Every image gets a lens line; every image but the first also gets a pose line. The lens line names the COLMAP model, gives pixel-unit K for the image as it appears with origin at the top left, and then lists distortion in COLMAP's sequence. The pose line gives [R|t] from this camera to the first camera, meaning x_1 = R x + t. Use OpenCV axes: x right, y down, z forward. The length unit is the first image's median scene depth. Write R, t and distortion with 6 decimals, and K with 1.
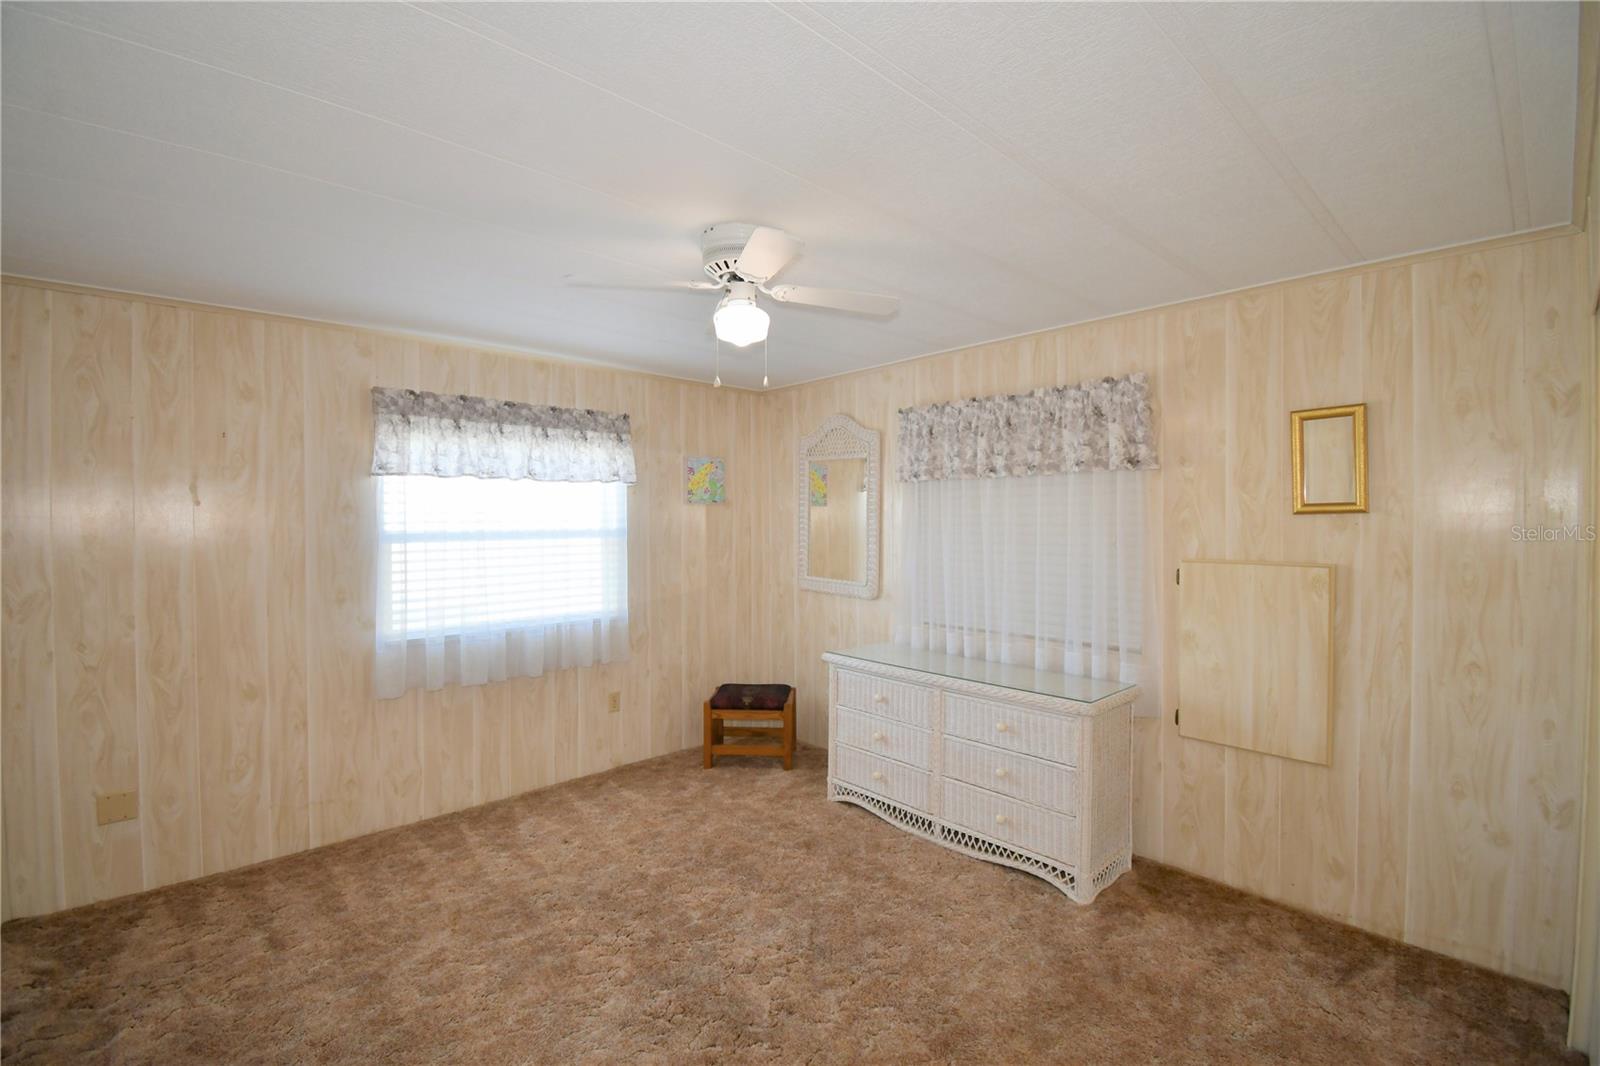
lens RADIAL K [[701.2, 0, 792.1], [0, 701.2, 528.4], [0, 0, 1]] dist [0.025043, -0.028265]
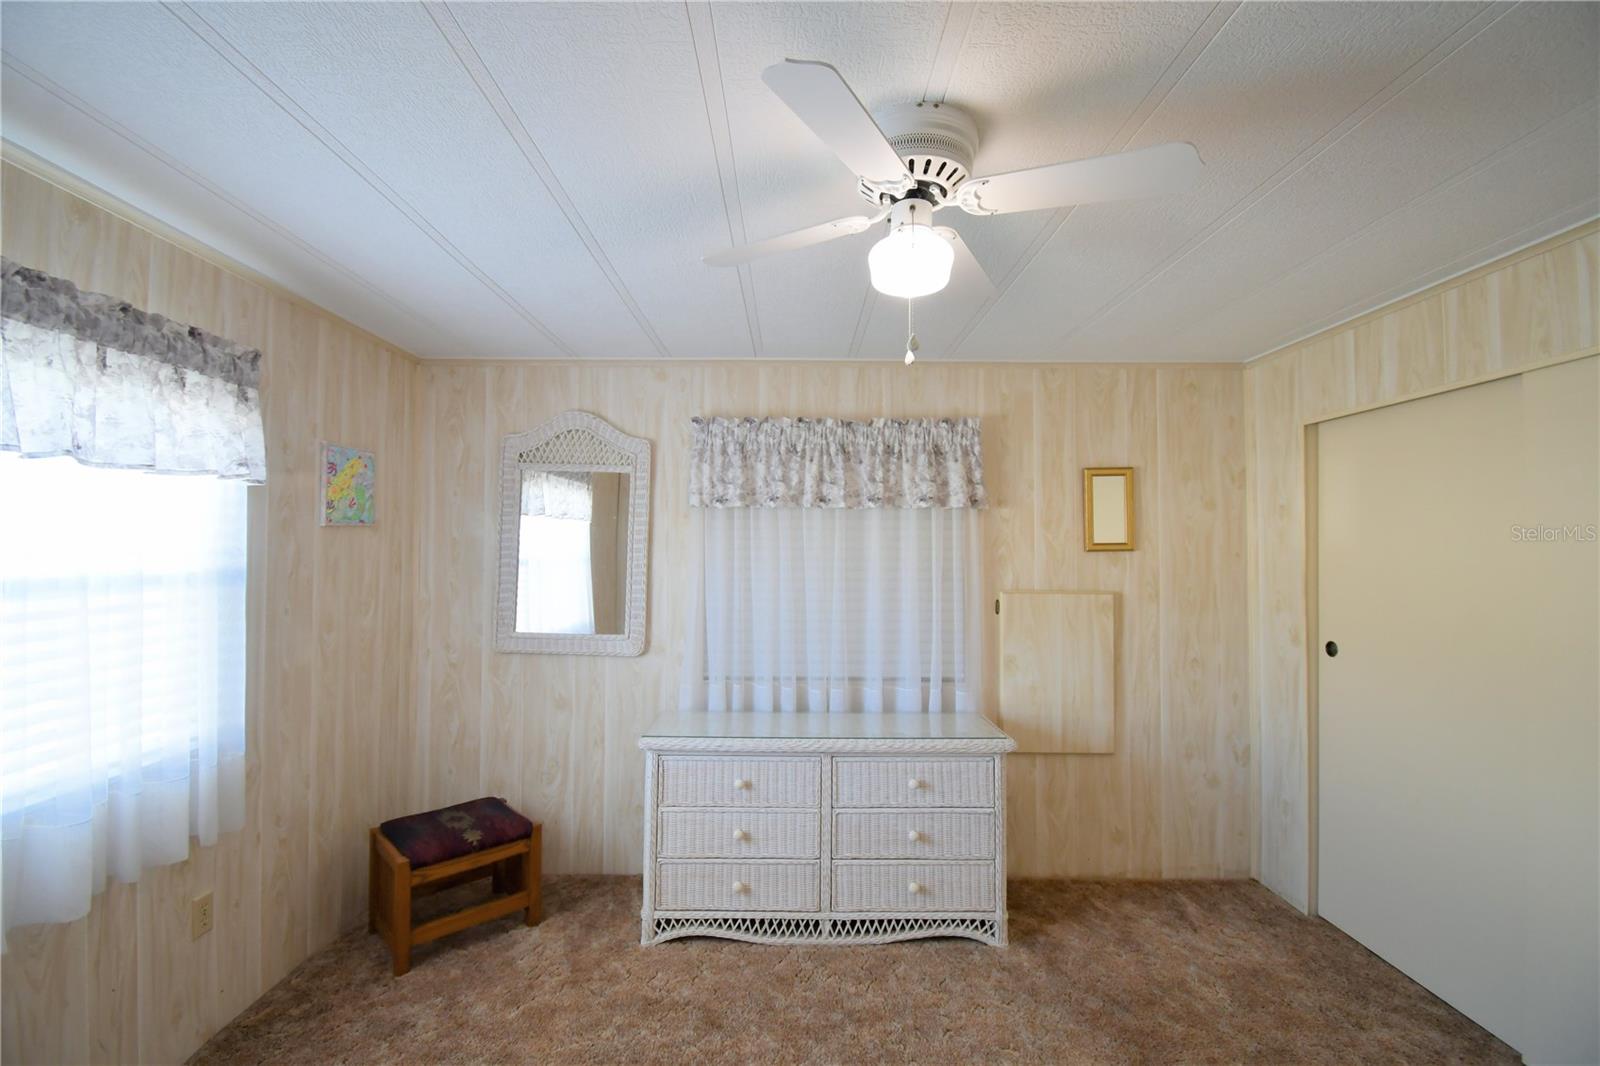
lens RADIAL K [[701.2, 0, 792.1], [0, 701.2, 528.4], [0, 0, 1]] dist [0.025043, -0.028265]
pose [[0.676652, 0.028119, 0.735766, -0.442983], [0.002675, 0.999170, -0.040646, -0.009608], [-0.736298, 0.029471, 0.676015, 0.448445]]
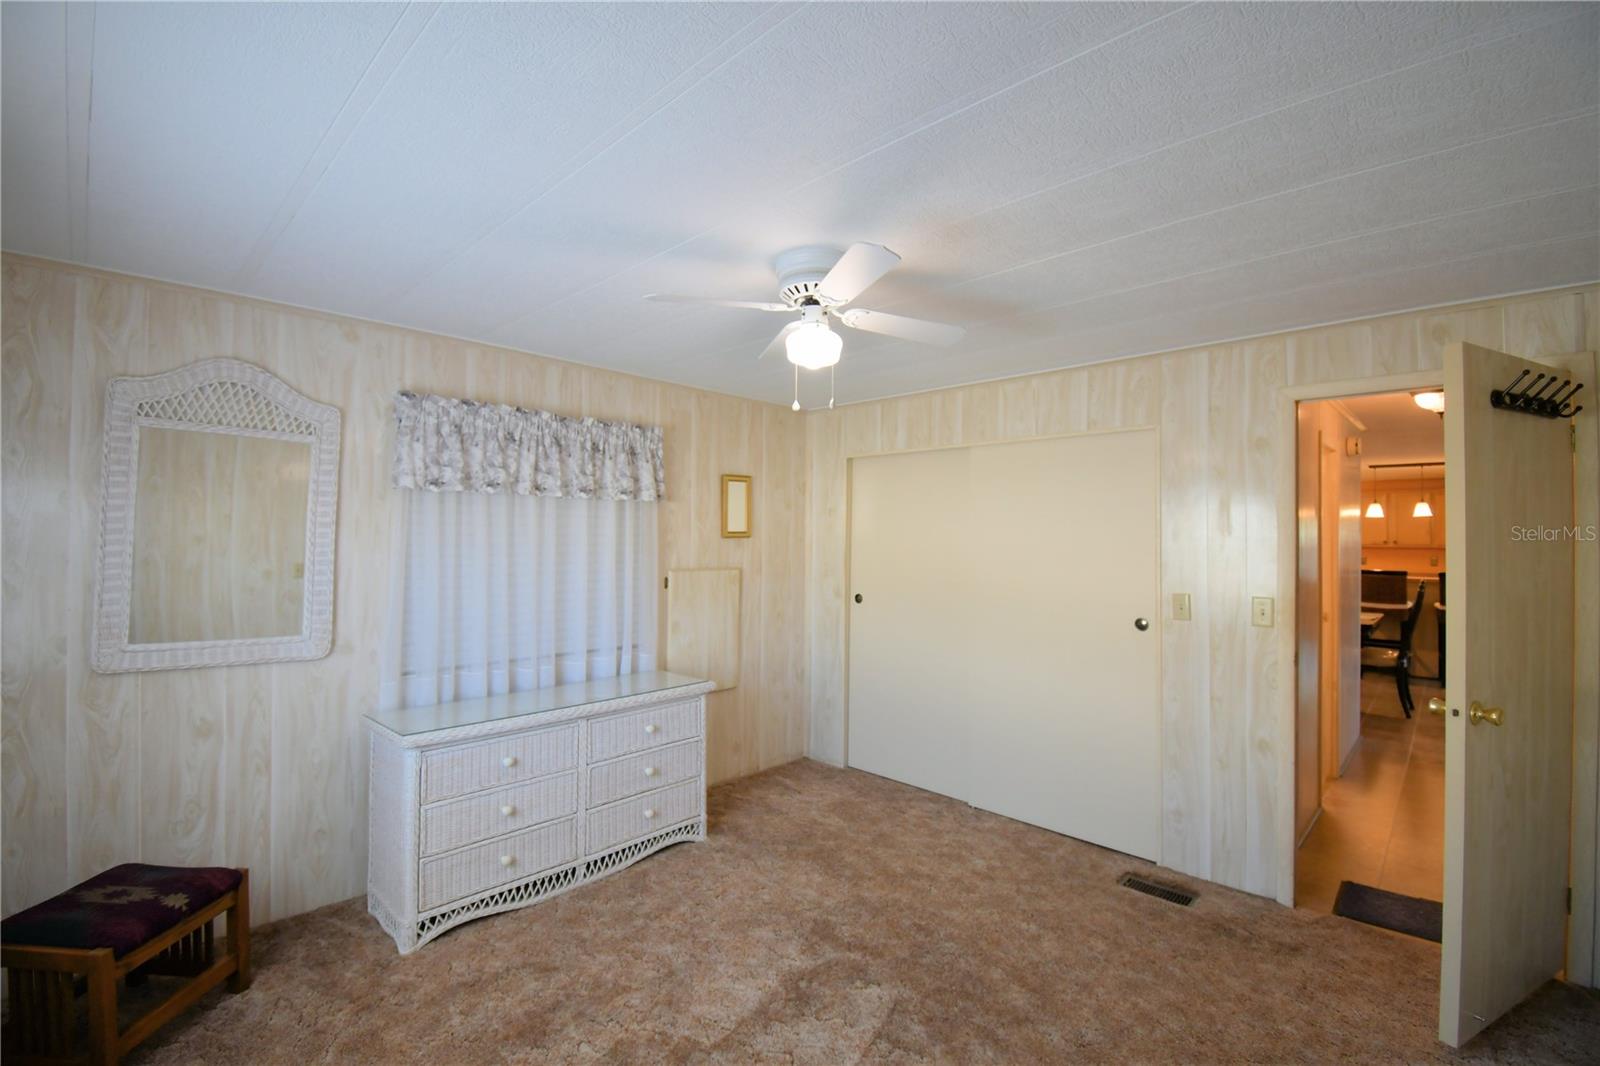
lens RADIAL K [[701.2, 0, 792.1], [0, 701.2, 528.4], [0, 0, 1]] dist [0.025043, -0.028265]
pose [[-0.054128, 0.016970, 0.998390, -0.746031], [0.003525, 0.999853, -0.016804, -0.011535], [-0.998528, 0.002610, -0.054180, 0.762227]]
